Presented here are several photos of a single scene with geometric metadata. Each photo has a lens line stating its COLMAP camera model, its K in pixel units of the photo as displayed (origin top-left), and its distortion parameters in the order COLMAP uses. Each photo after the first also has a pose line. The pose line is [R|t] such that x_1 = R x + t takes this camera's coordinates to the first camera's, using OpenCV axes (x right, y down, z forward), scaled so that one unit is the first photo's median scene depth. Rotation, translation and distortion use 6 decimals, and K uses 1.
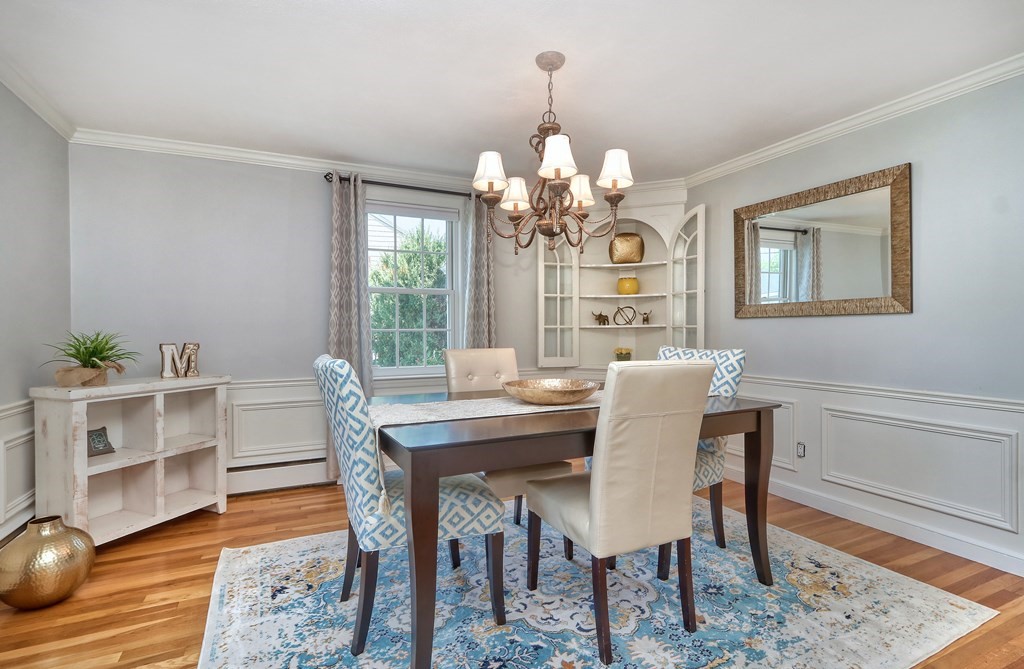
lens RADIAL K [[491.3, 0, 512.2], [0, 491.3, 329.1], [0, 0, 1]] dist [0.000015, 0.000064]
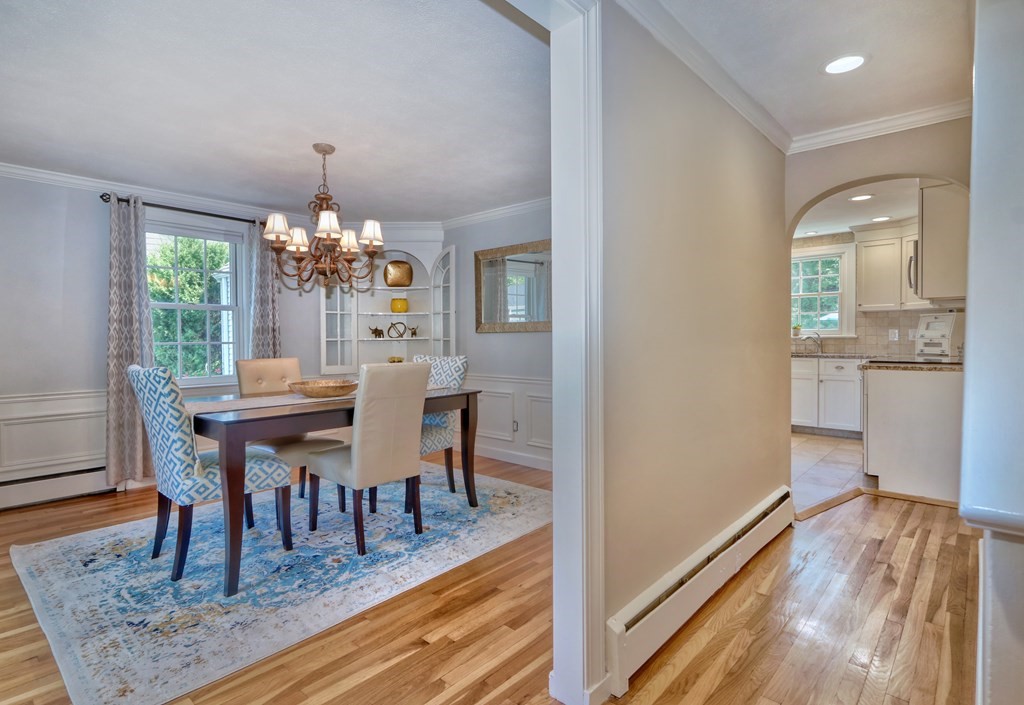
lens RADIAL K [[517.1, 0, 502.1], [0, 517.1, 346.3], [0, 0, 1]] dist [0.003424, -0.002705]
pose [[0.929010, -0.007928, 0.369971, 0.000155], [0.002479, 0.999881, 0.015202, -0.011709], [-0.370047, -0.013206, 0.928919, -0.532036]]
